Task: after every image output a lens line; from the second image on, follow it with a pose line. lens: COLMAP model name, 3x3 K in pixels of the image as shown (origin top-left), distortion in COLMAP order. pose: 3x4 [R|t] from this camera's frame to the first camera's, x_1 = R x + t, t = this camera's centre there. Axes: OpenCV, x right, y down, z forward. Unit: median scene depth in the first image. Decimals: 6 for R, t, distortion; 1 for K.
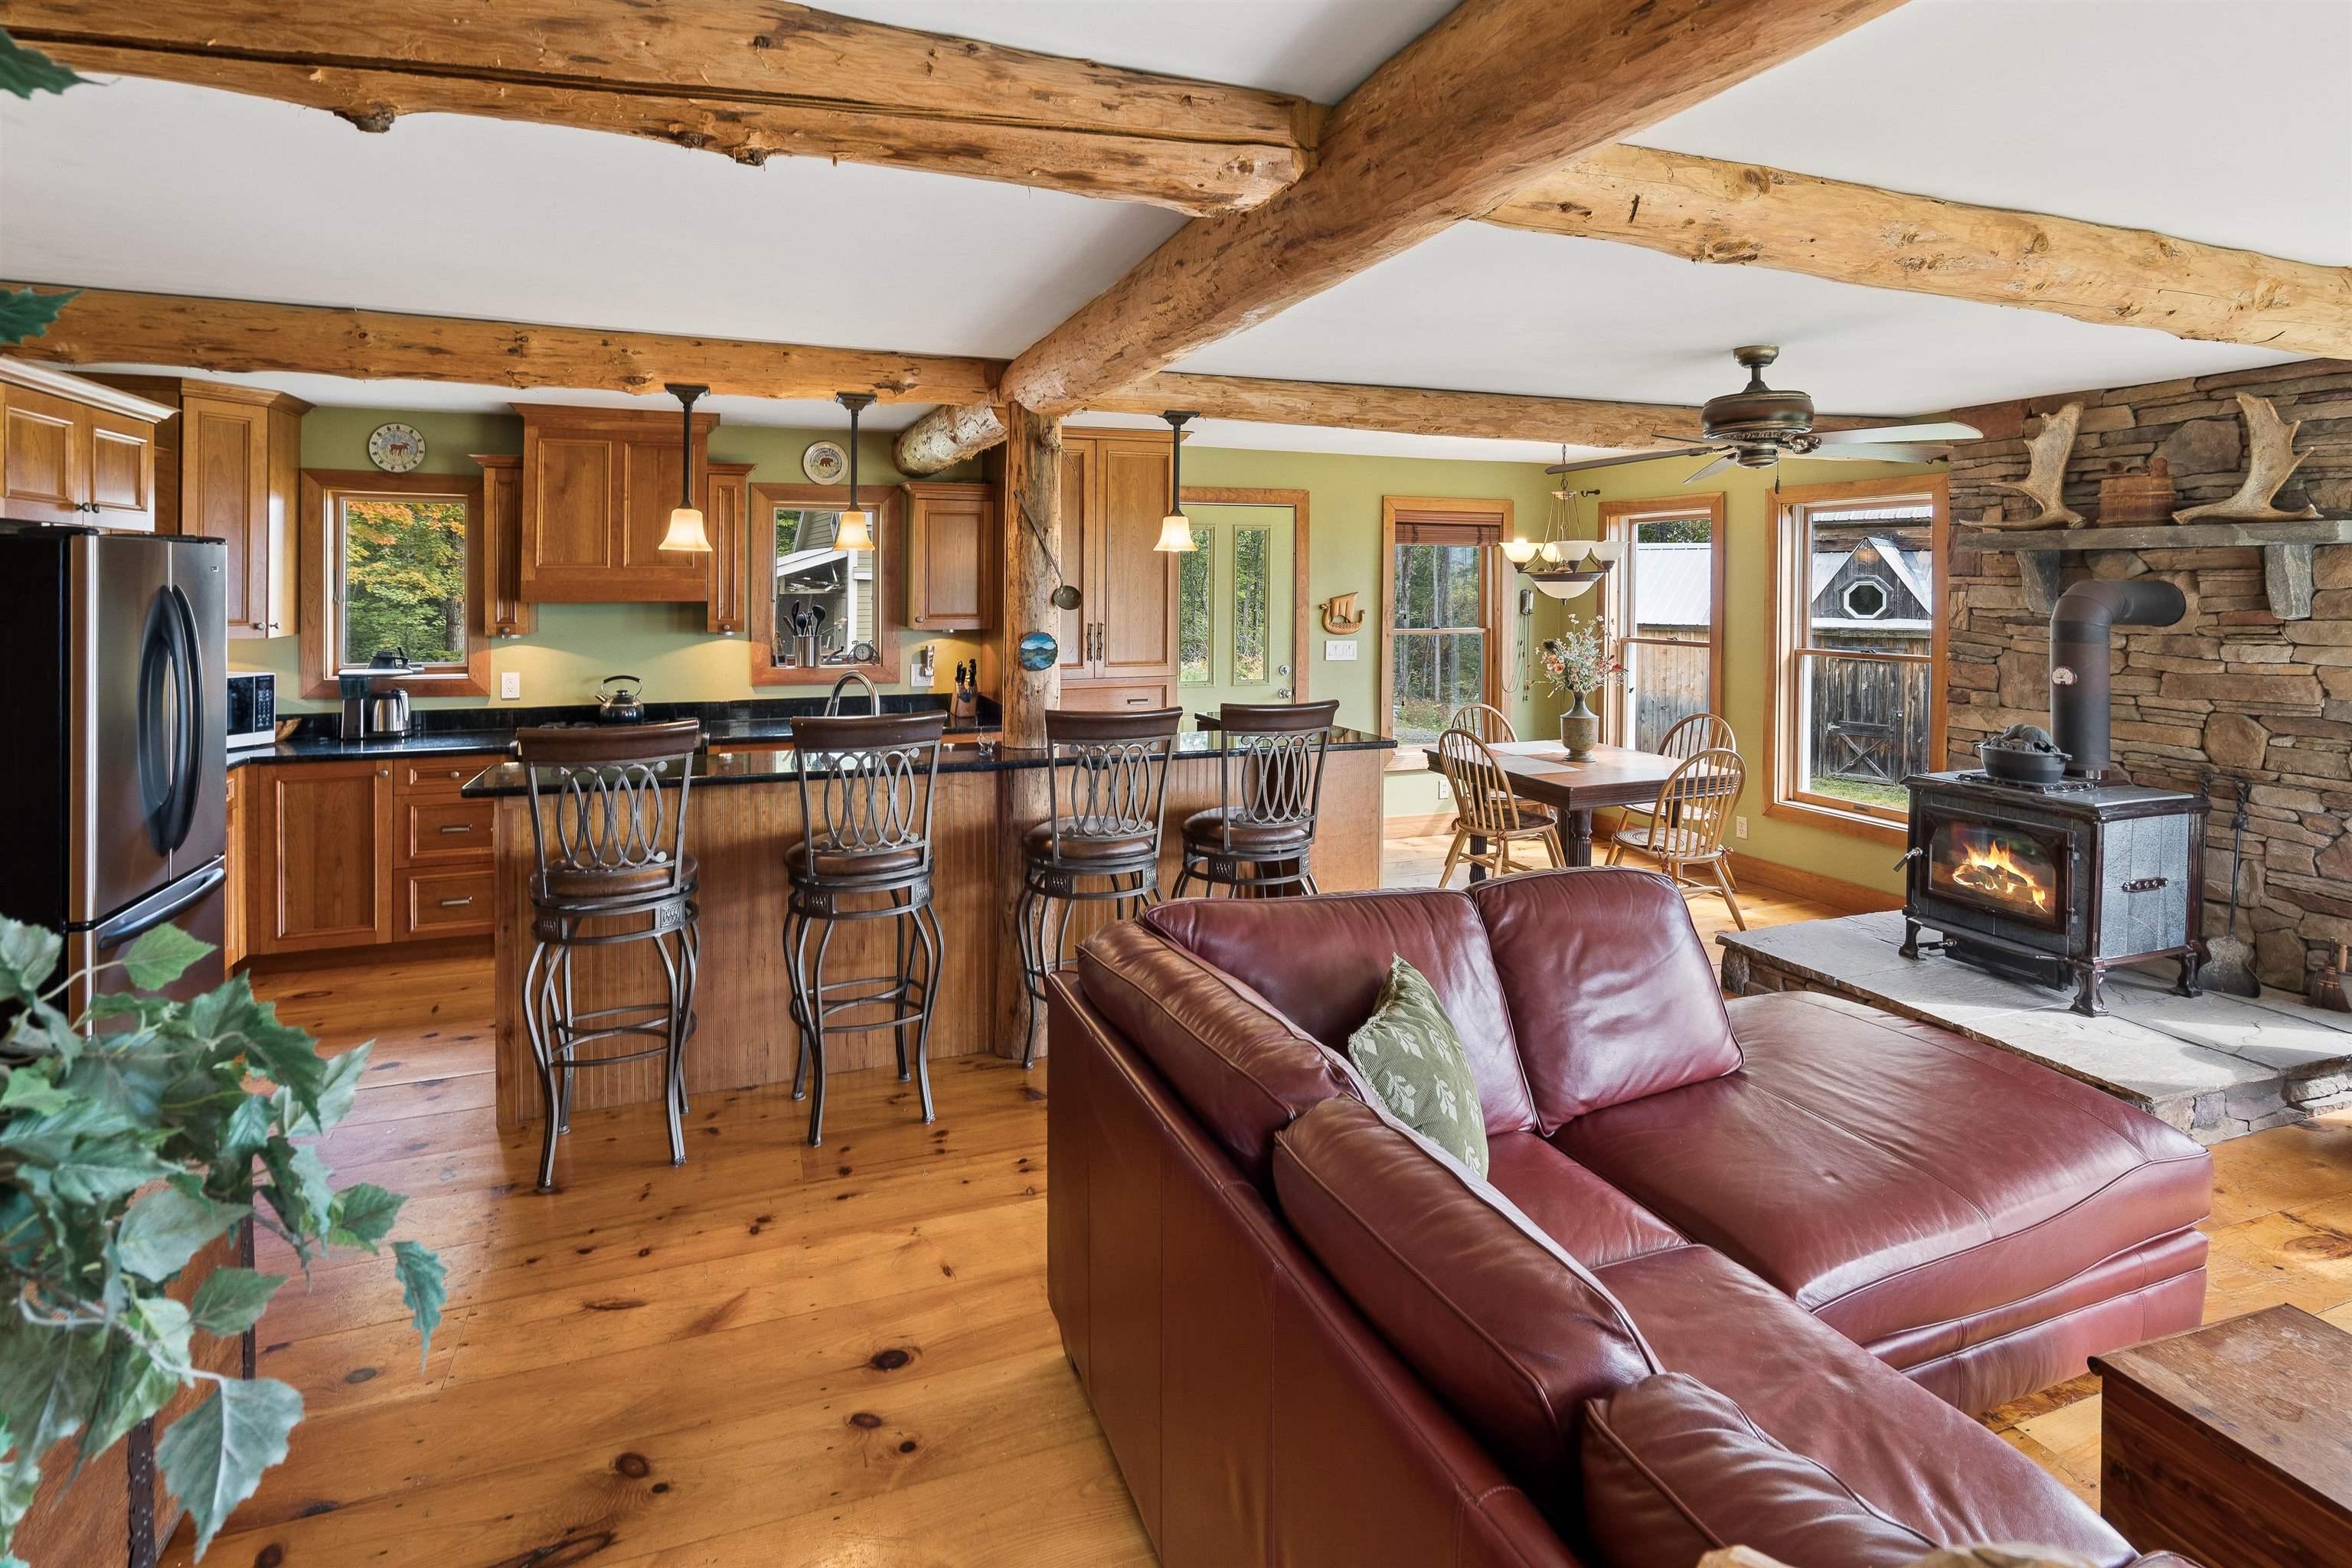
lens RADIAL K [[1159.9, 0, 1182.8], [0, 1159.9, 590.2], [0, 0, 1]] dist [-0.003864, -0.000426]
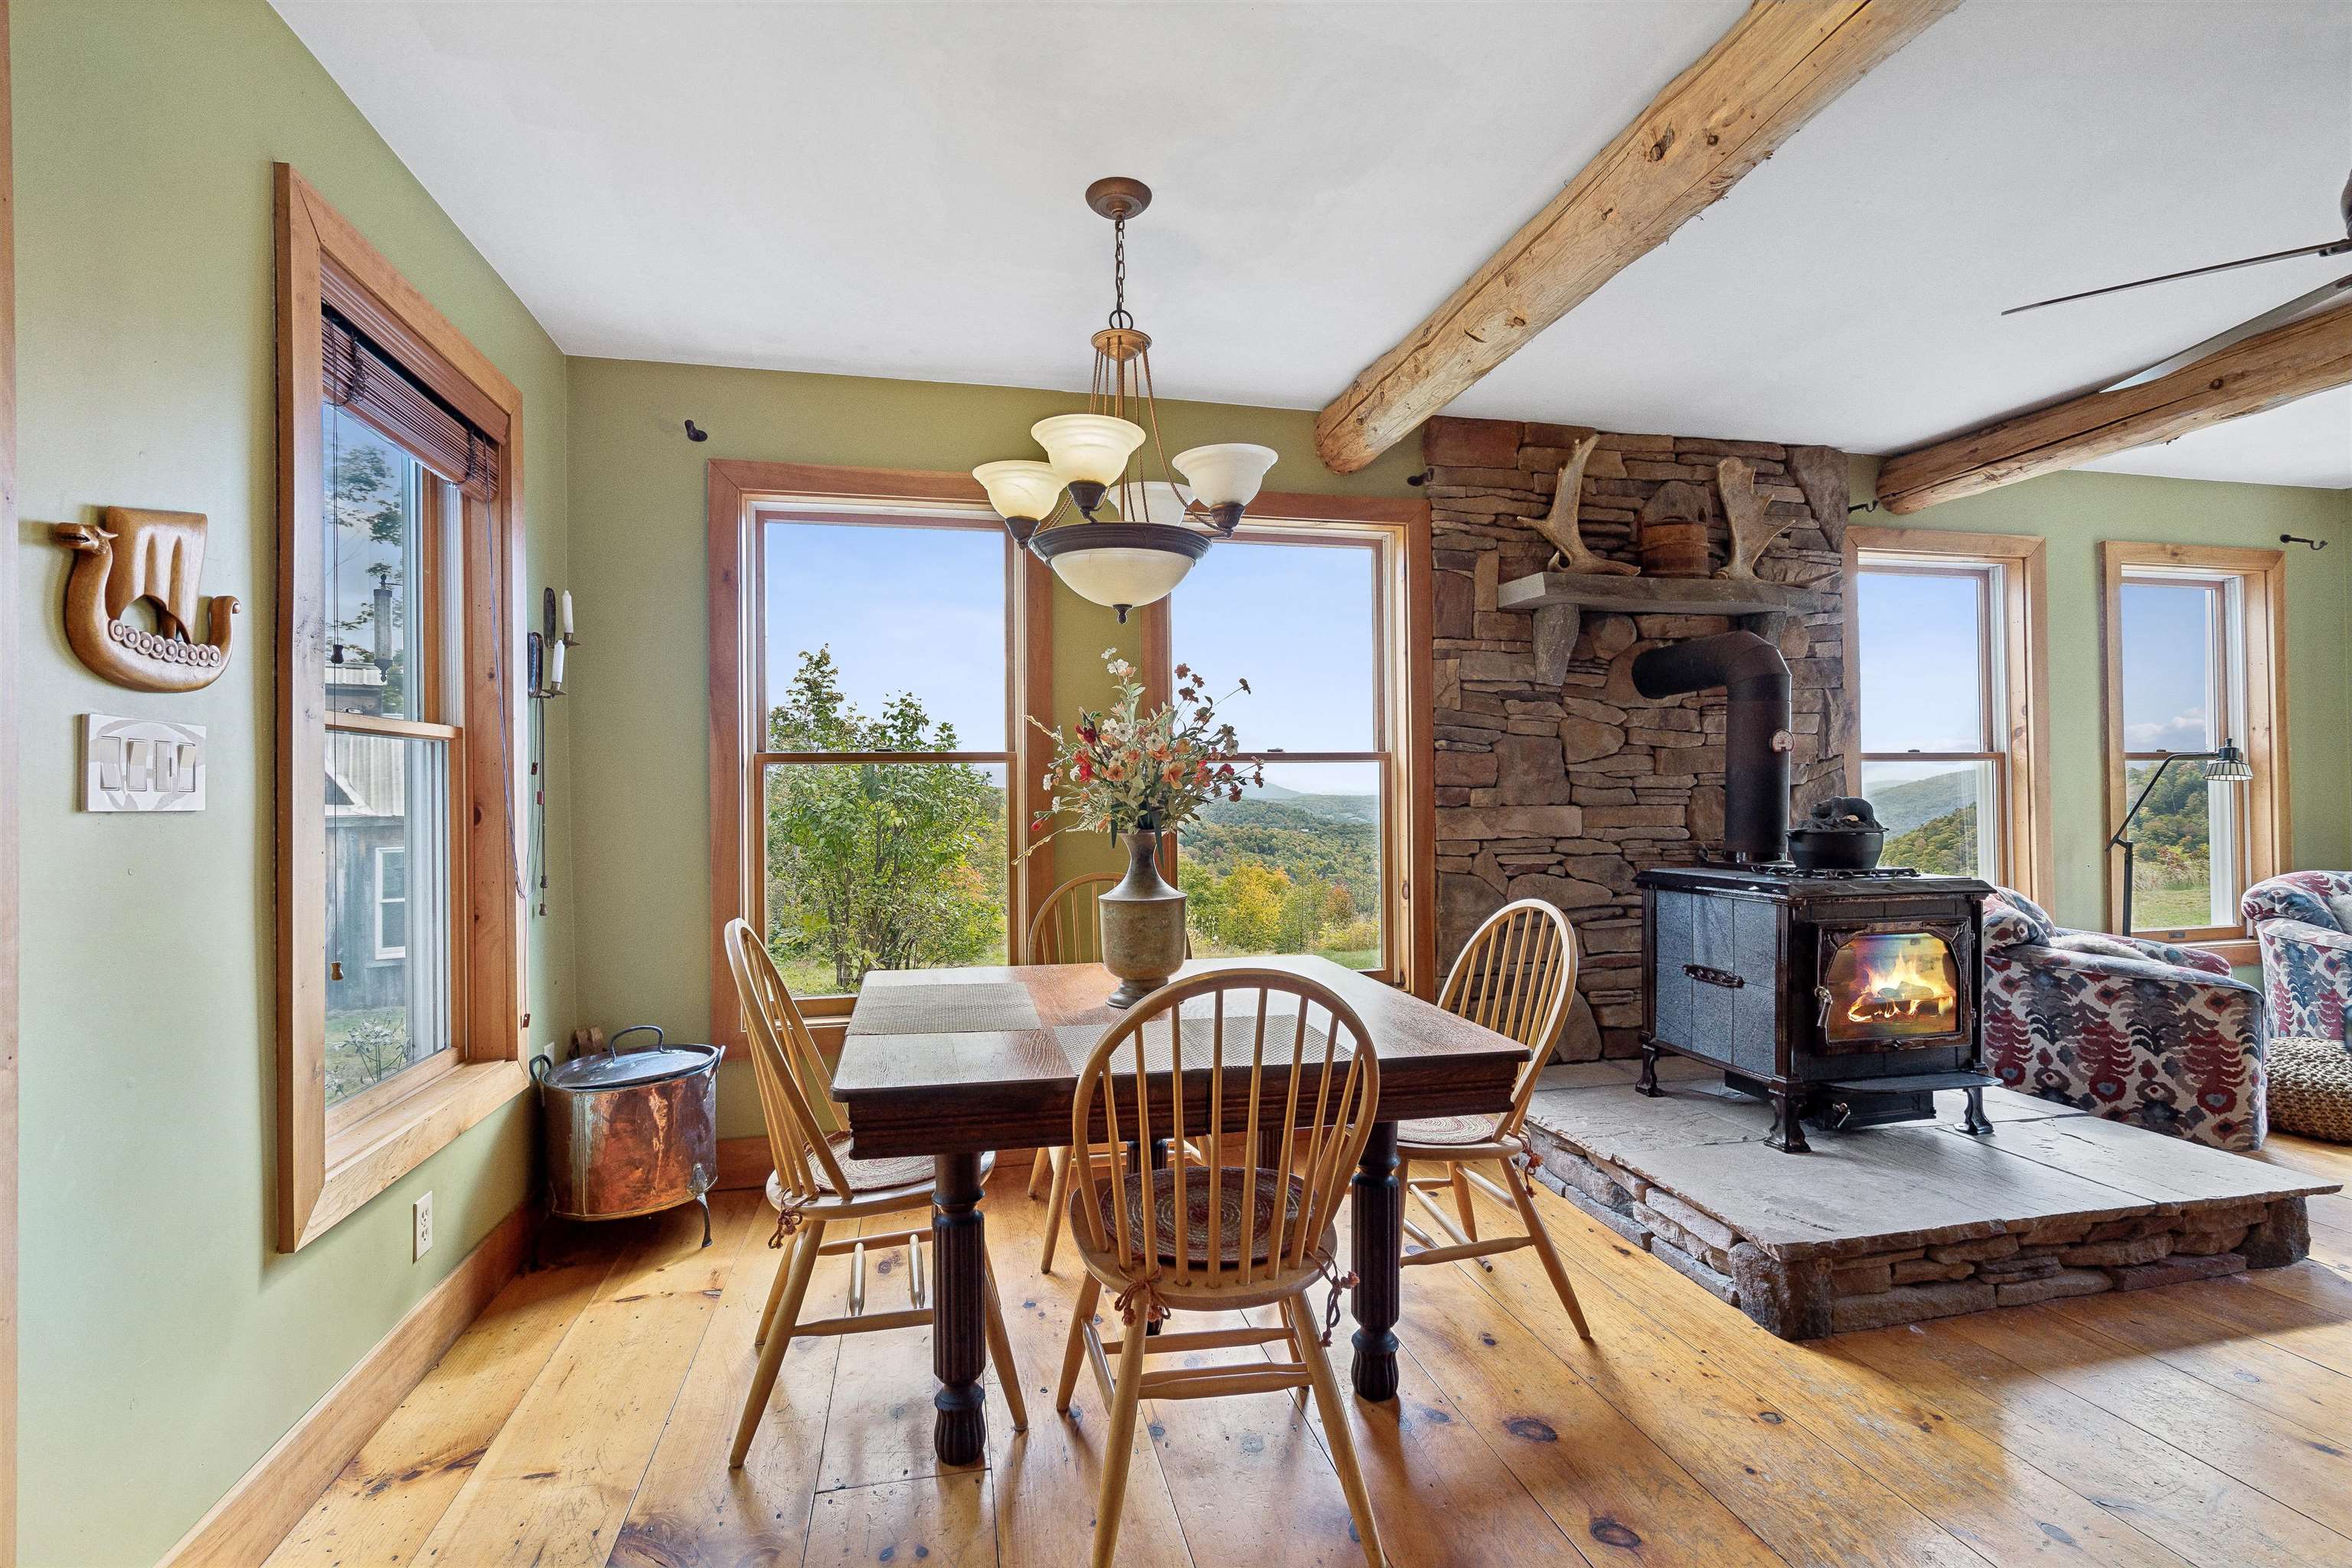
lens RADIAL K [[1054.2, 0, 1176.0], [0, 1054.2, 784.0], [0, 0, 1]] dist [-0.000765, -0.007595]
pose [[0.146476, -0.000708, 0.989214, -0.039073], [0.017671, 0.999842, -0.001901, 0.092427], [-0.989056, 0.017759, 0.146465, 1.234509]]
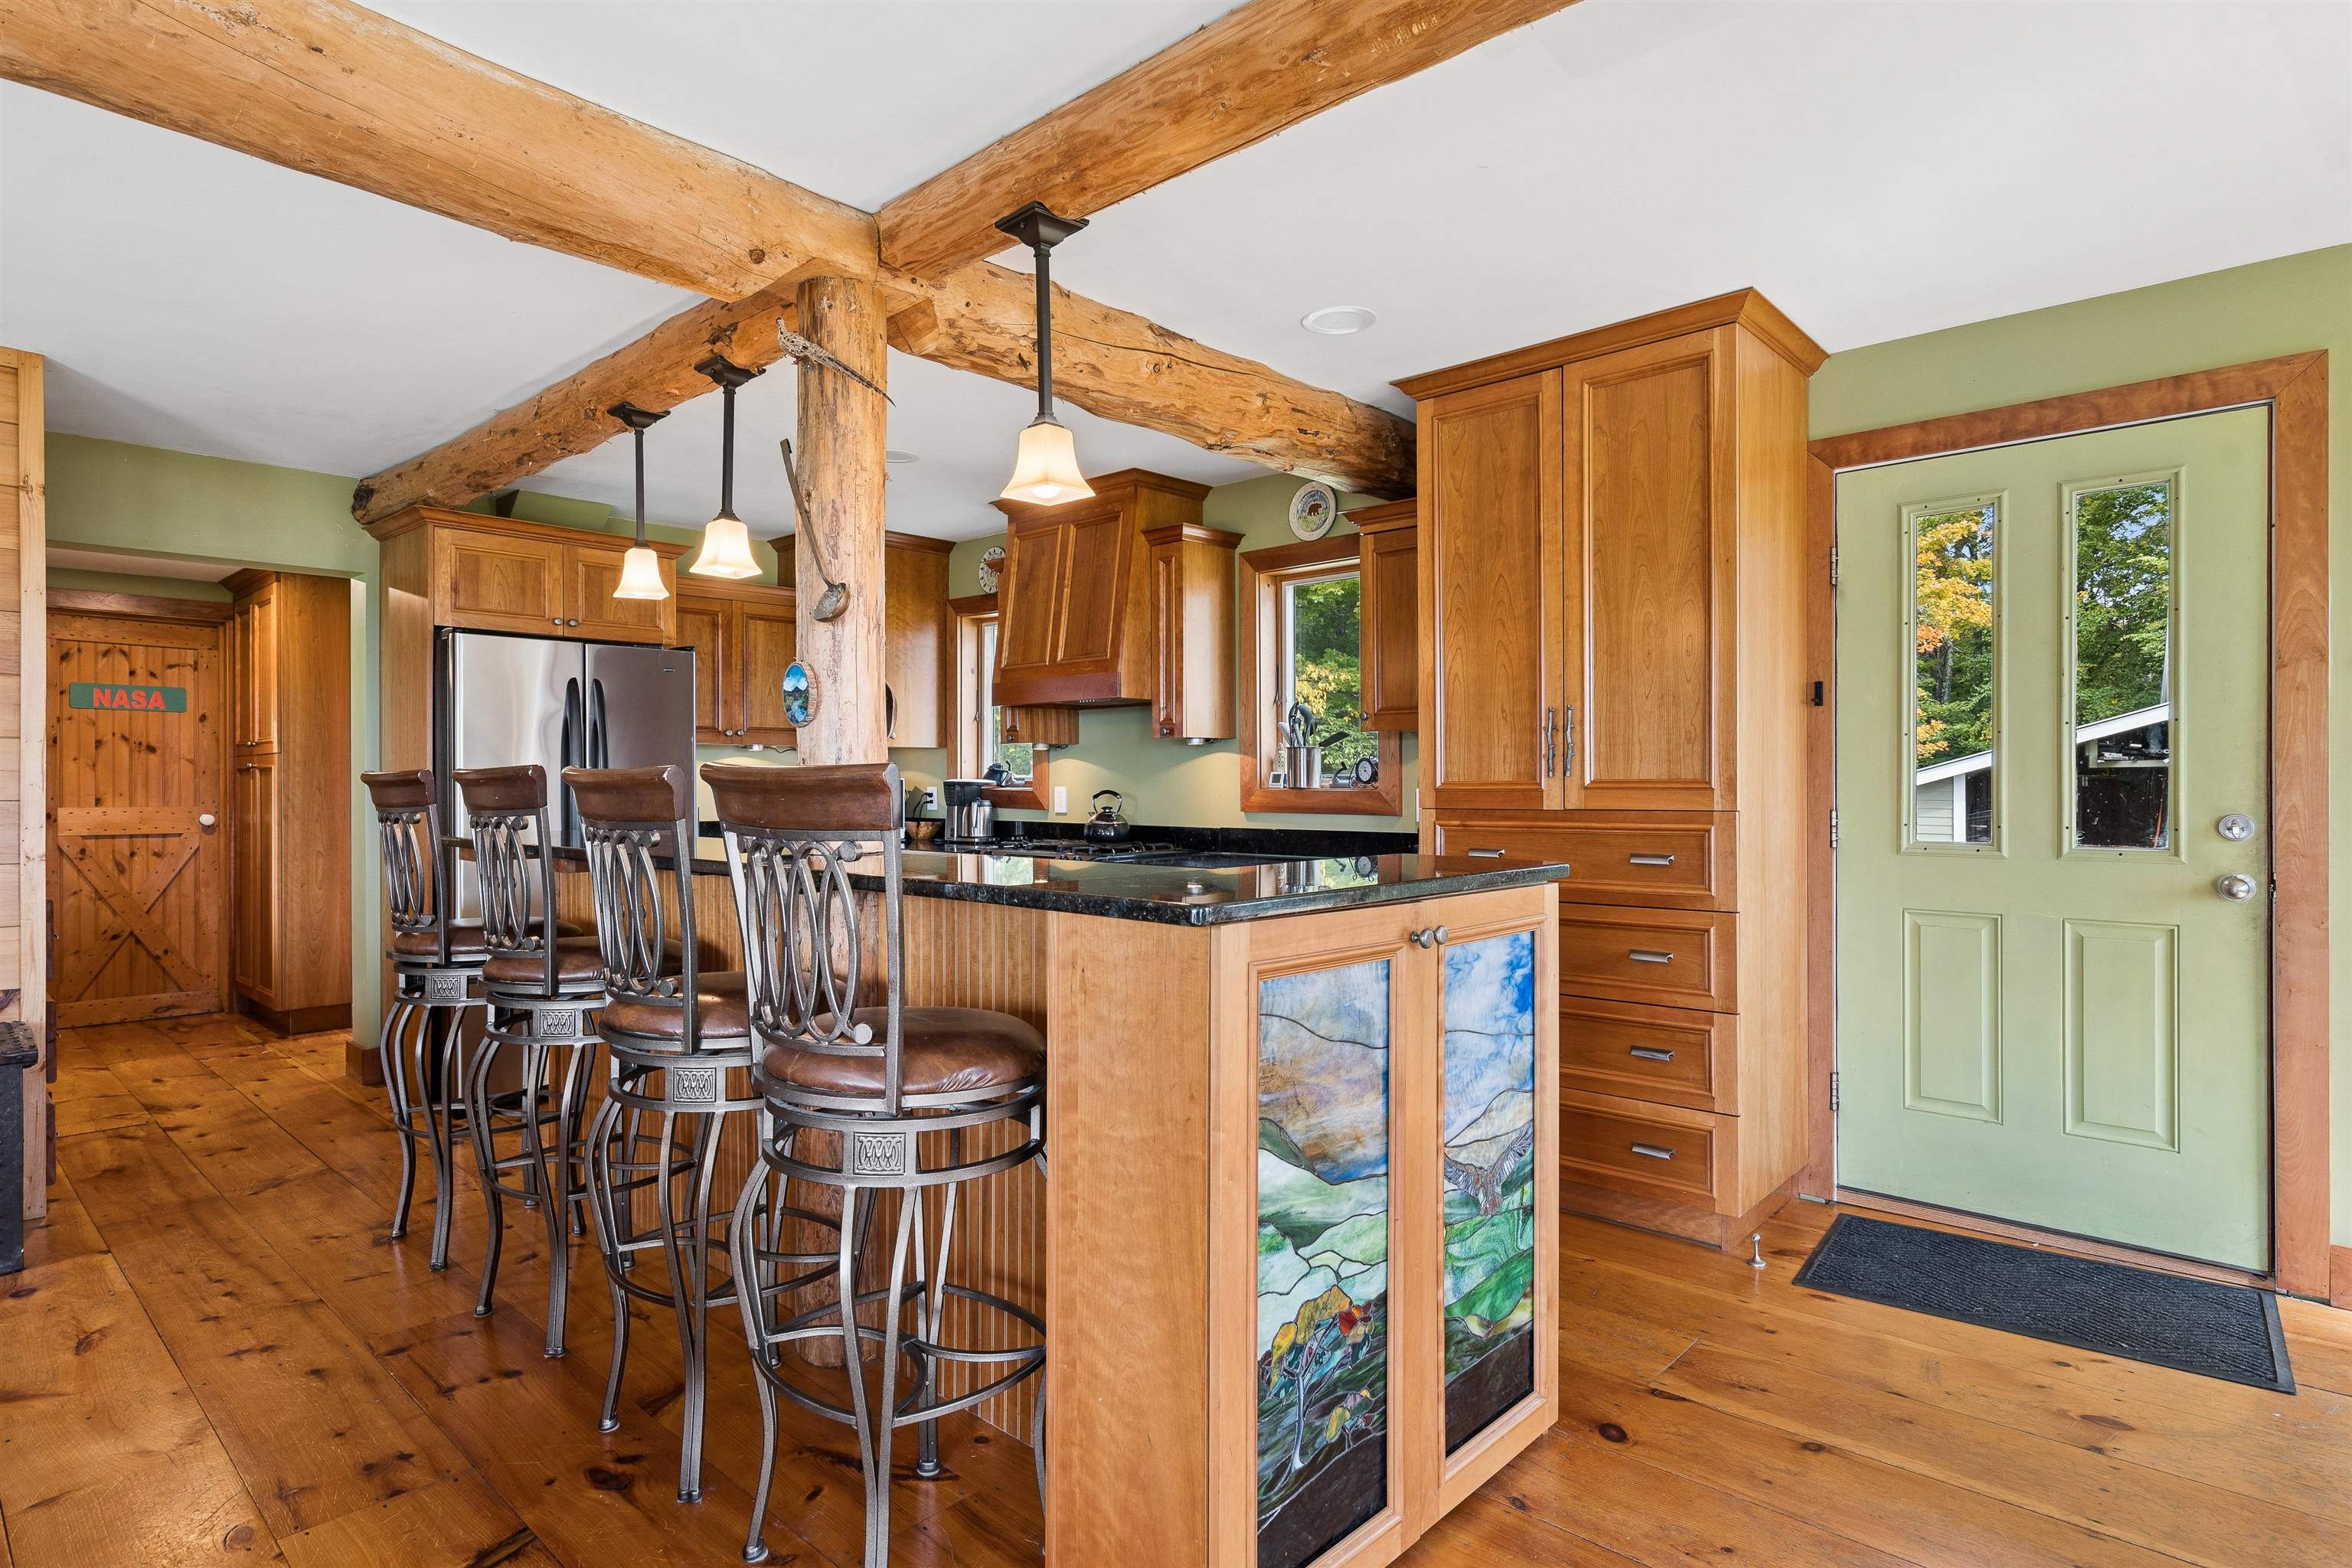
lens RADIAL K [[1227.9, 0, 1167.9], [0, 1227.9, 781.0], [0, 0, 1]] dist [0.001126, 0.000280]
pose [[0.436147, -0.002912, -0.899871, 0.464318], [-0.003449, 0.999982, -0.004907, 0.086694], [0.899869, 0.005244, 0.436129, 0.767640]]
